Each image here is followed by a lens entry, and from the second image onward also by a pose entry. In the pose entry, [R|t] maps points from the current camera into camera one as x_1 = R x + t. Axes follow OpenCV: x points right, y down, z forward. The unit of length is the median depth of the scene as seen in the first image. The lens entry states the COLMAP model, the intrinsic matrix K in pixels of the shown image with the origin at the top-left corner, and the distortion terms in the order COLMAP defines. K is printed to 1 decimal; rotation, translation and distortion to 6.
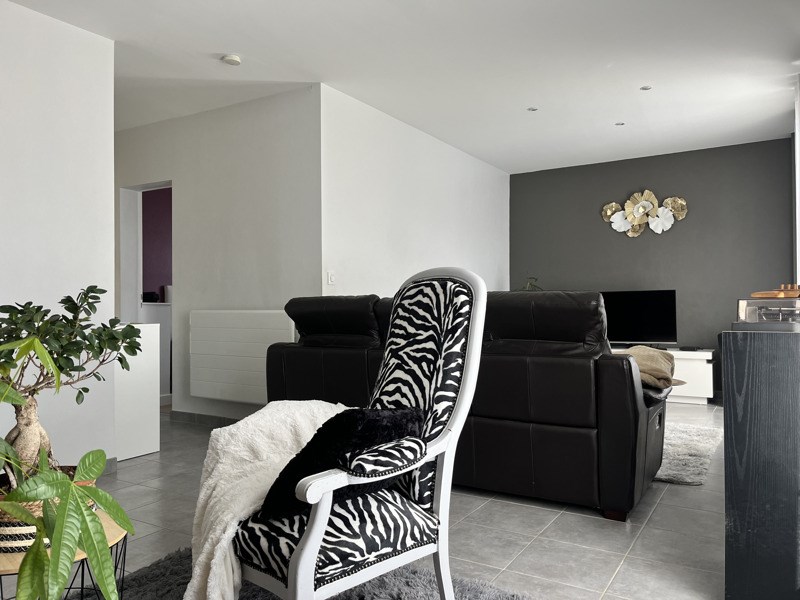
lens RADIAL K [[610.2, 0, 399.7], [0, 610.2, 300.5], [0, 0, 1]] dist [0.004138, 0.001646]
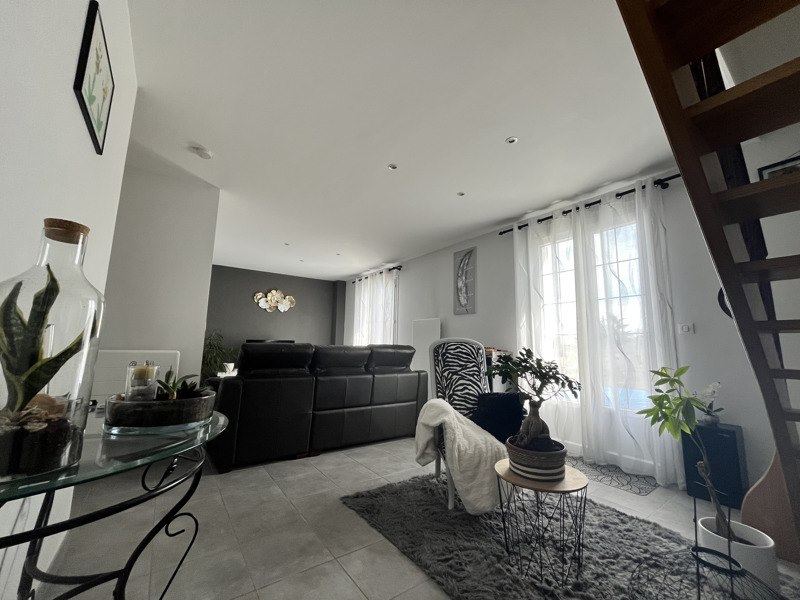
lens RADIAL K [[321.6, 0, 399.2], [0, 321.6, 299.8], [0, 0, 1]] dist [0.000532, 0.000016]
pose [[0.393748, 0.151941, 0.906574, -1.313005], [-0.031284, 0.987888, -0.151982, 0.000910], [-0.918686, 0.031481, 0.393732, 0.718079]]
